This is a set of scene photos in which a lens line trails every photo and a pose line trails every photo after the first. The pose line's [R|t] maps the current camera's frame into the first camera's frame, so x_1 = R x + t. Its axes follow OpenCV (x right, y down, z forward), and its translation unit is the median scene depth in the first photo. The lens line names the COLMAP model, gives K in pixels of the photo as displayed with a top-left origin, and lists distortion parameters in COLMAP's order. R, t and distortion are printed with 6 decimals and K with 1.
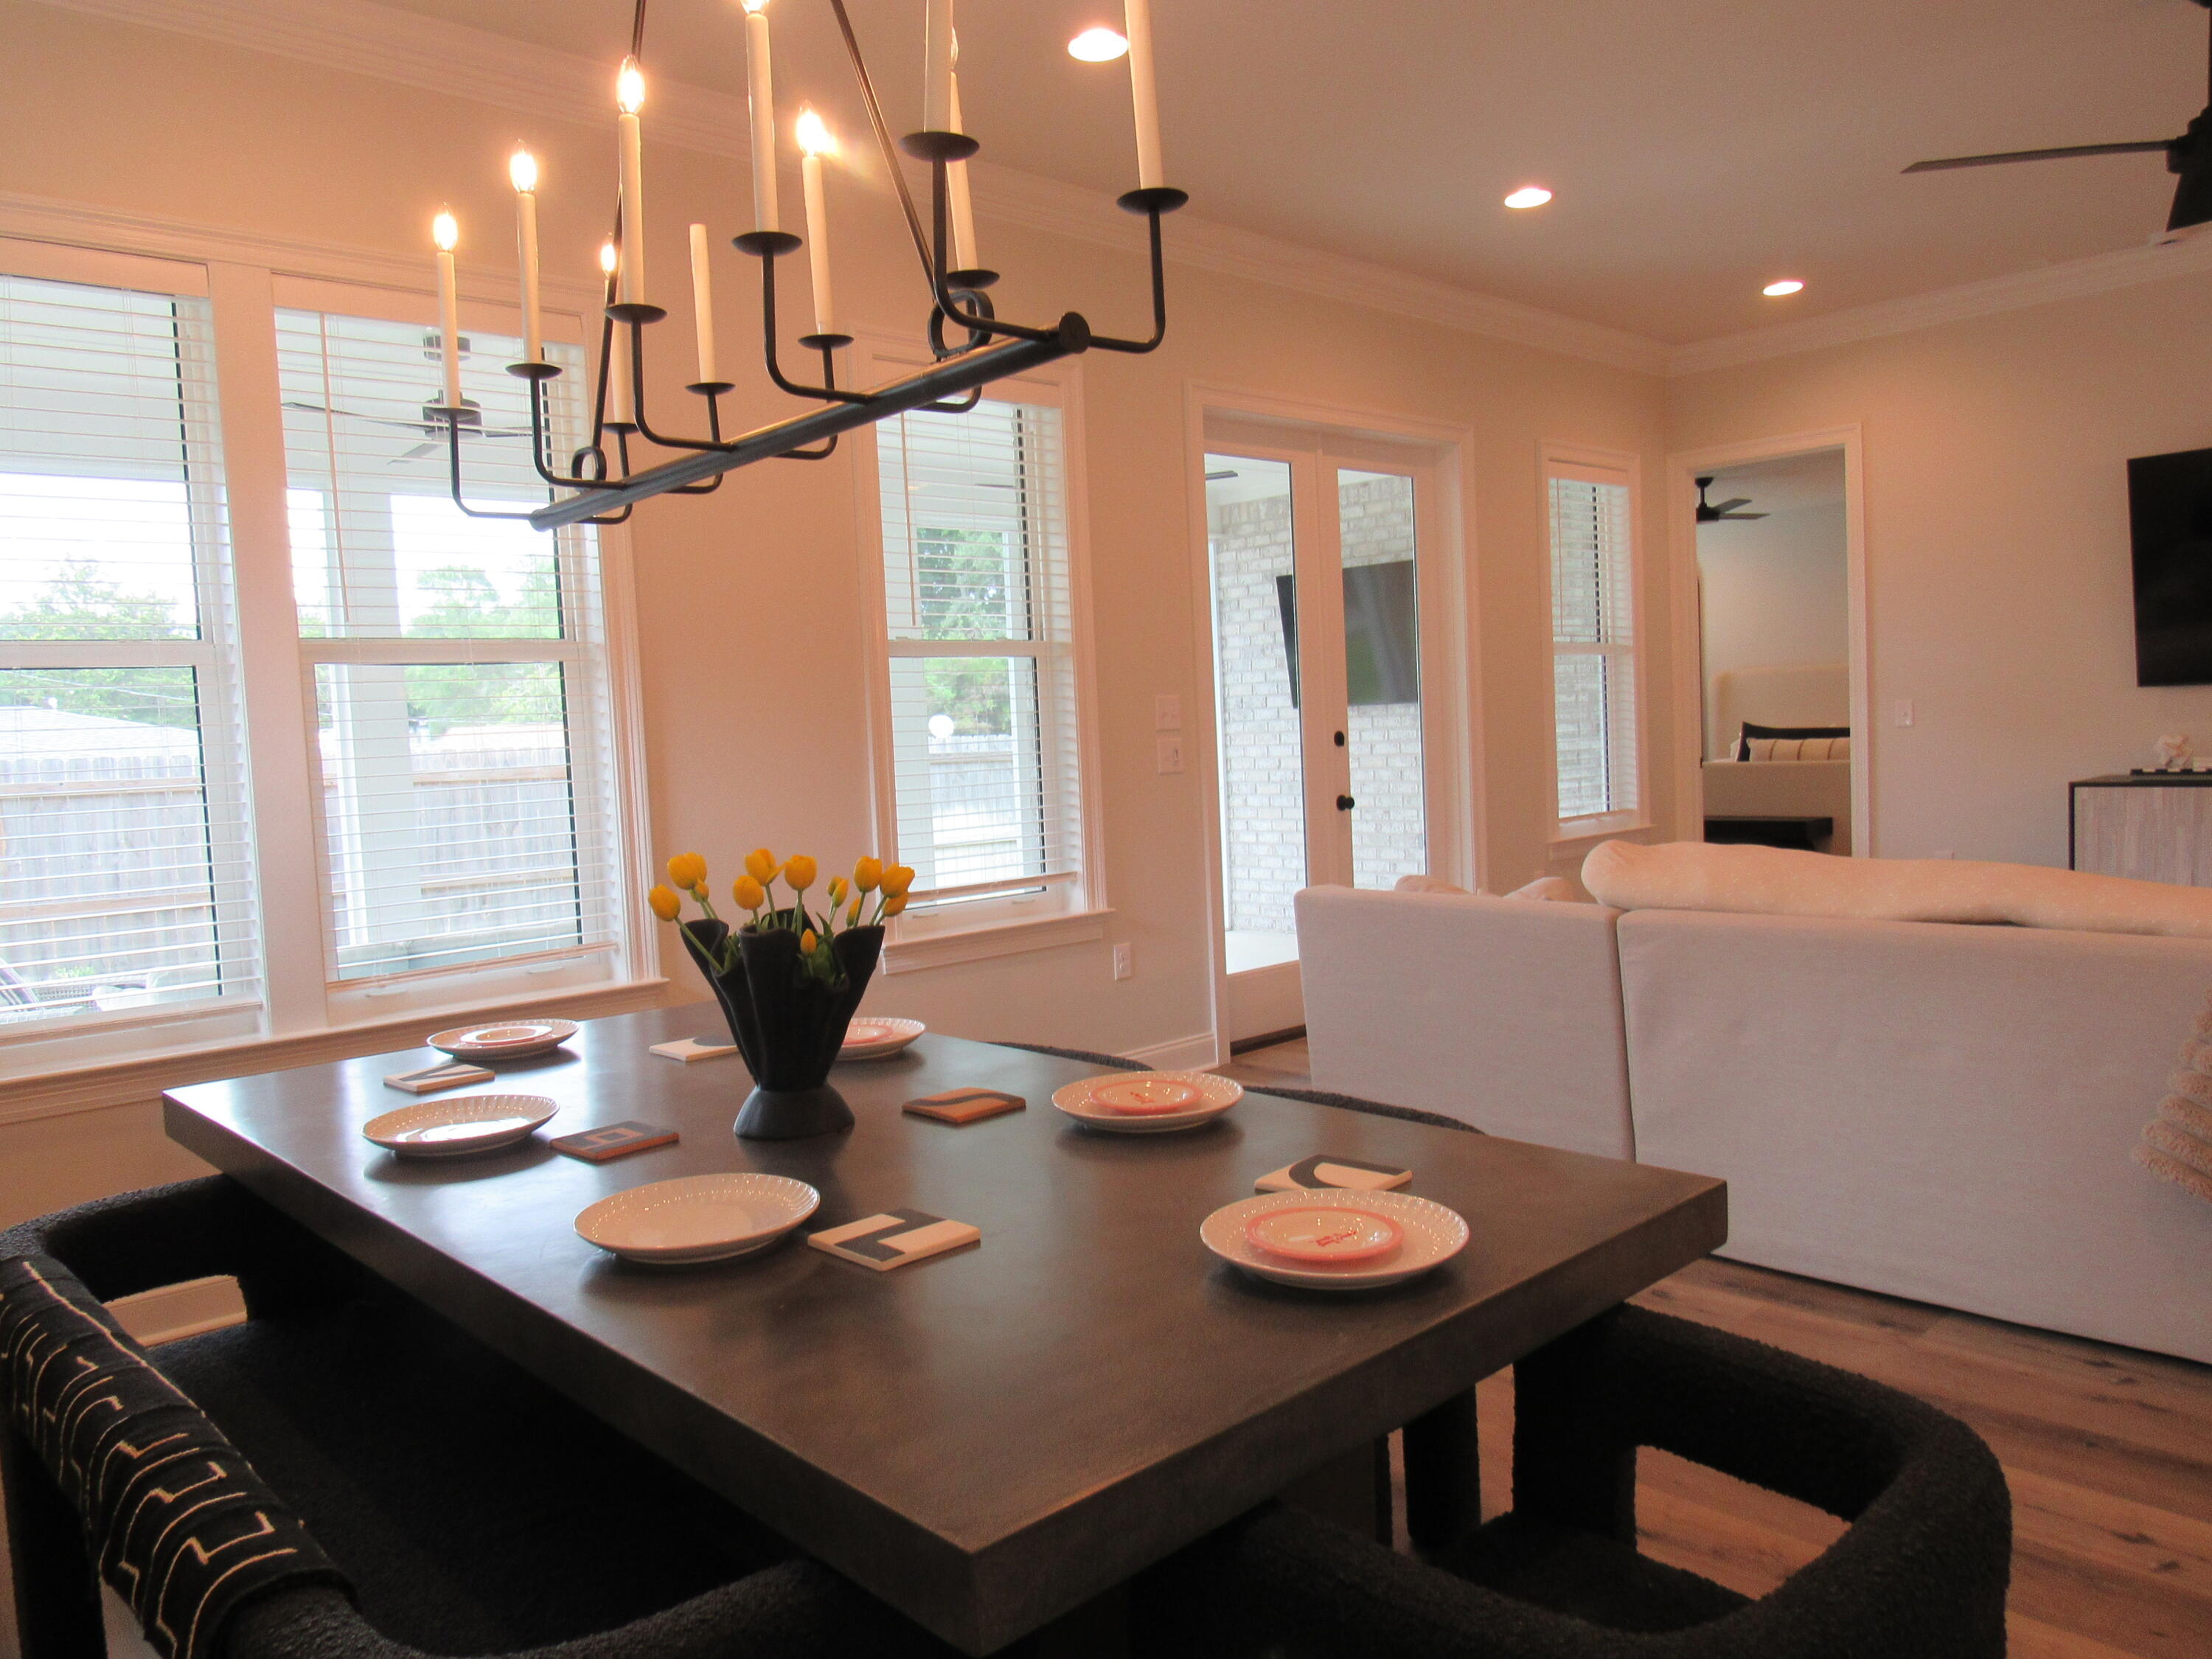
lens RADIAL K [[1593.7, 0, 1091.8], [0, 1593.7, 830.1], [0, 0, 1]] dist [-0.023729, 0.002251]
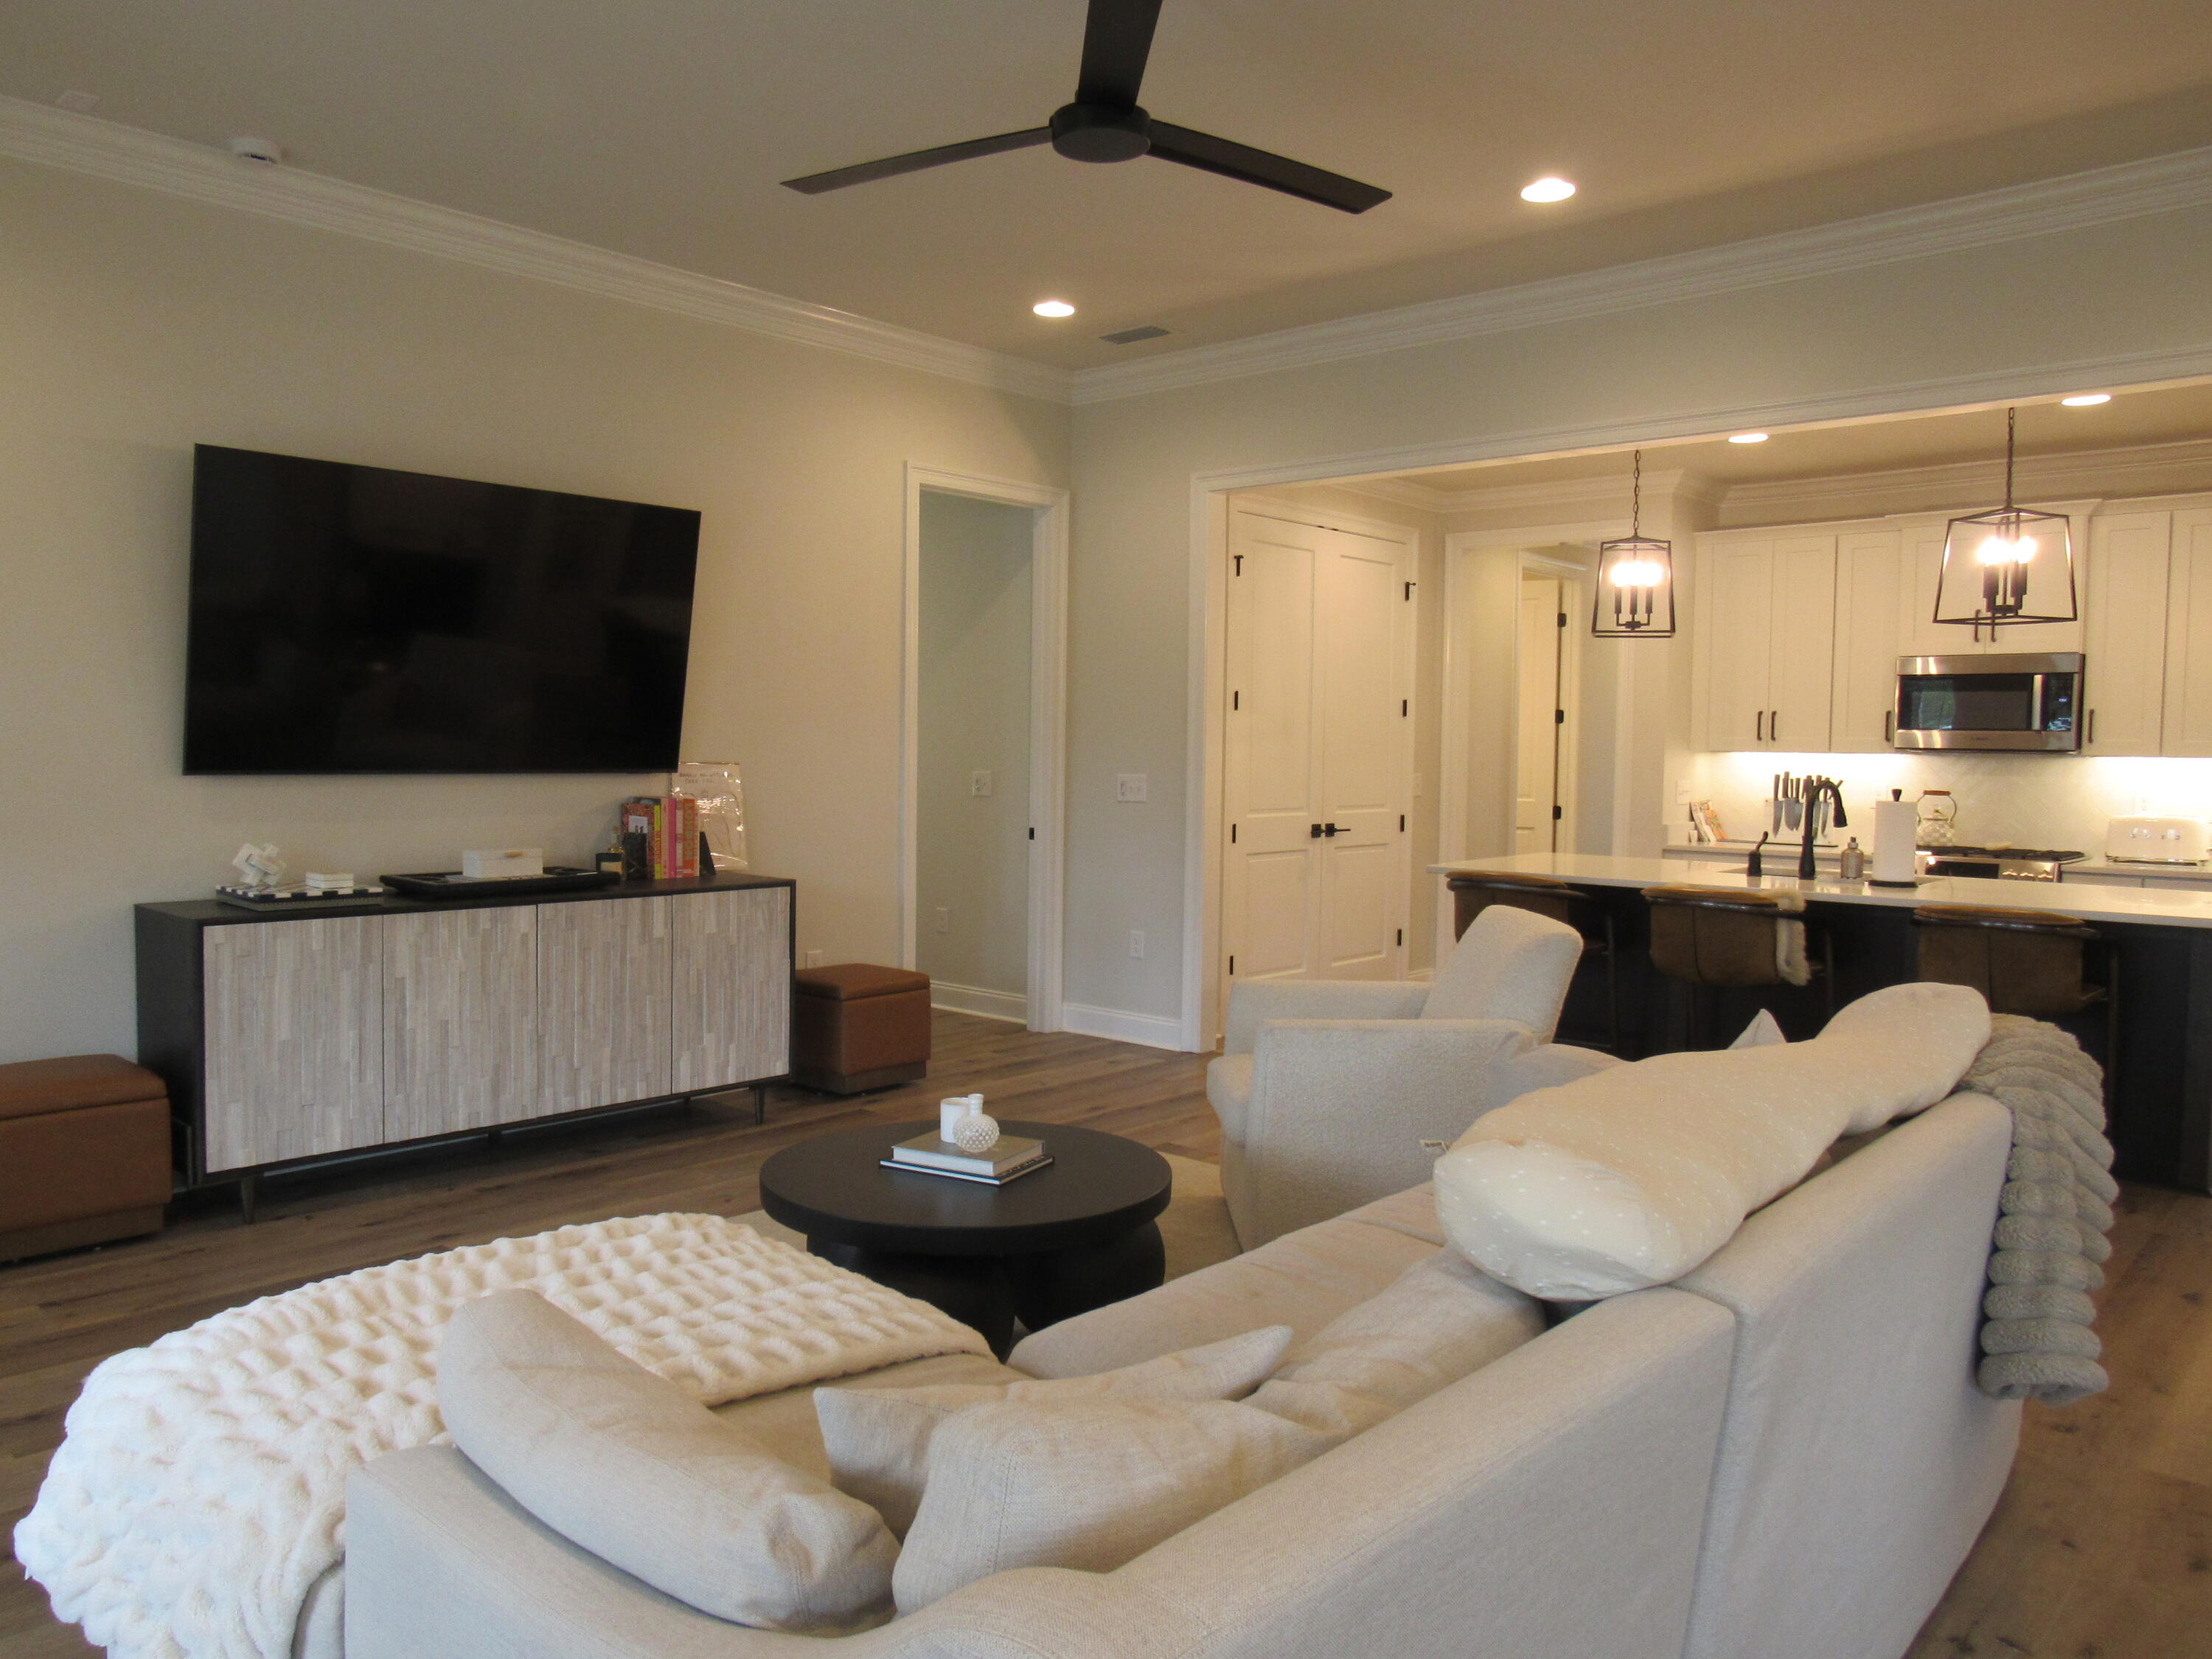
lens RADIAL K [[1593.7, 0, 1091.8], [0, 1593.7, 830.1], [0, 0, 1]] dist [-0.023729, 0.002251]
pose [[-0.097315, -0.007293, 0.995227, -0.063009], [0.056954, 0.998294, 0.012885, -0.052324], [-0.993623, 0.057936, -0.096734, 0.665052]]
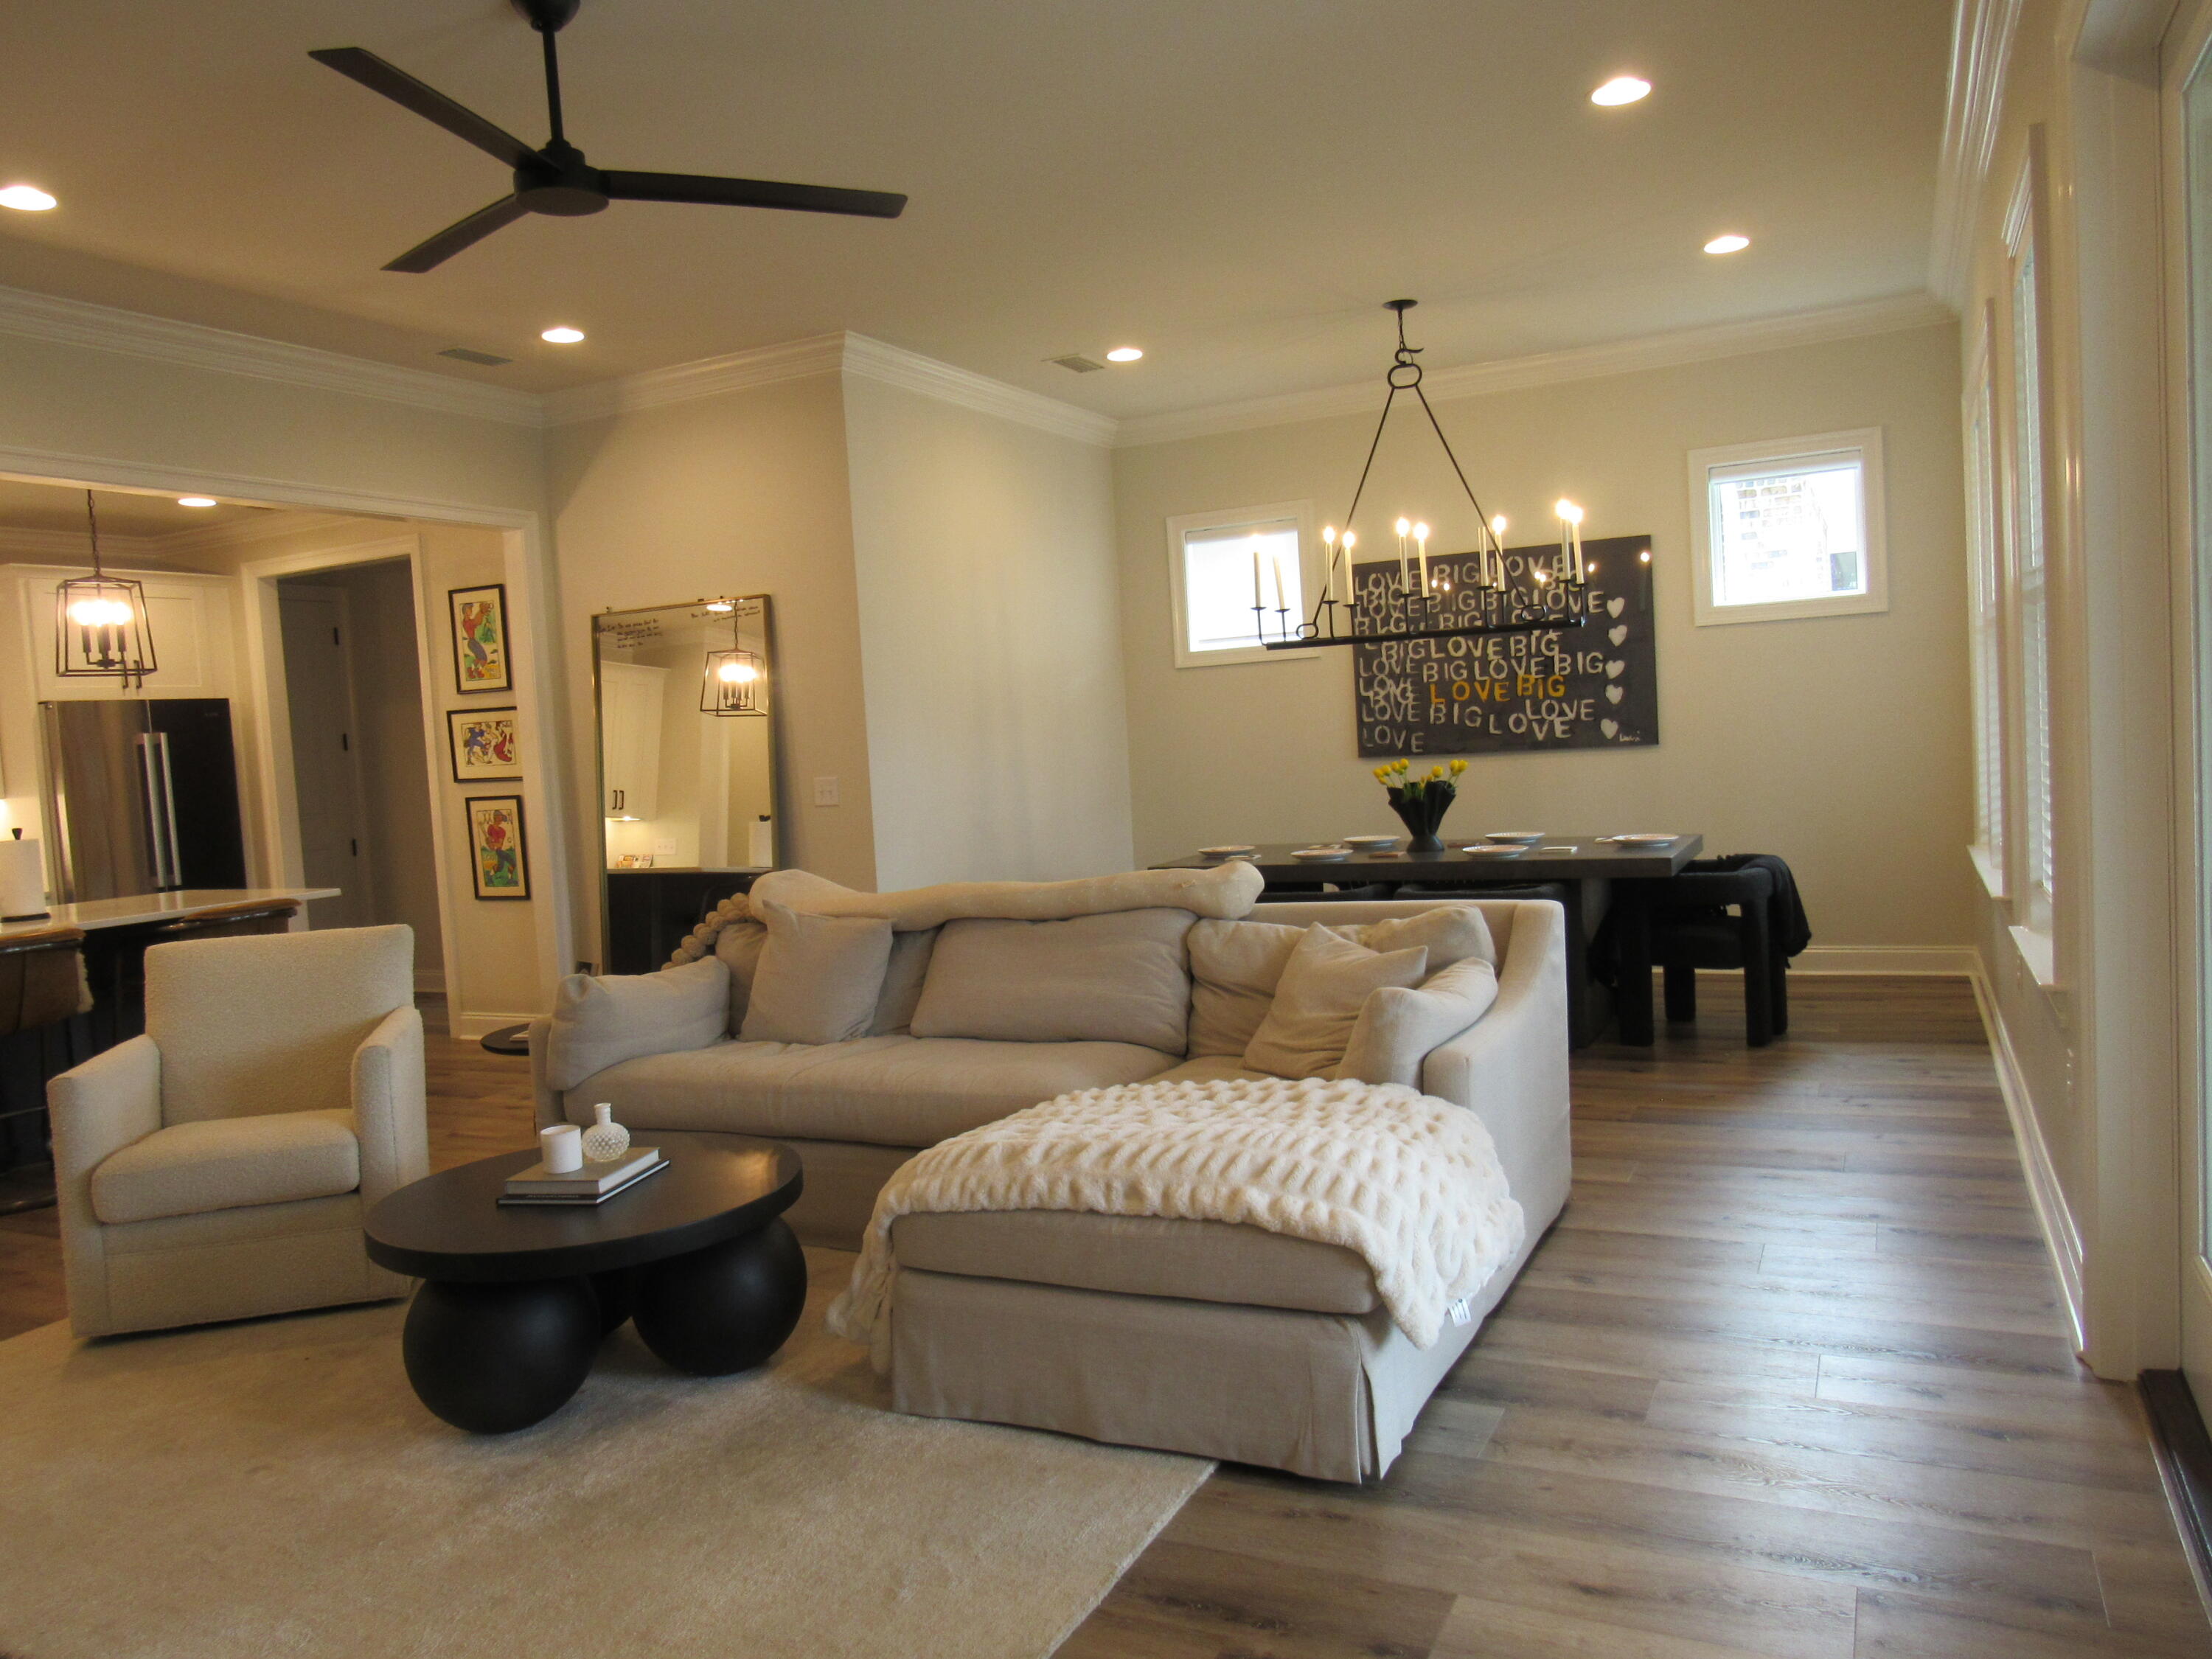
lens RADIAL K [[1587.1, 0, 1106.0], [0, 1587.1, 829.5], [0, 0, 1]] dist [-0.033019, -0.002972]
pose [[-0.928983, 0.121264, -0.349694, 0.467858], [0.079619, 0.988160, 0.131154, -0.103778], [0.361458, 0.093997, -0.927638, 1.178845]]
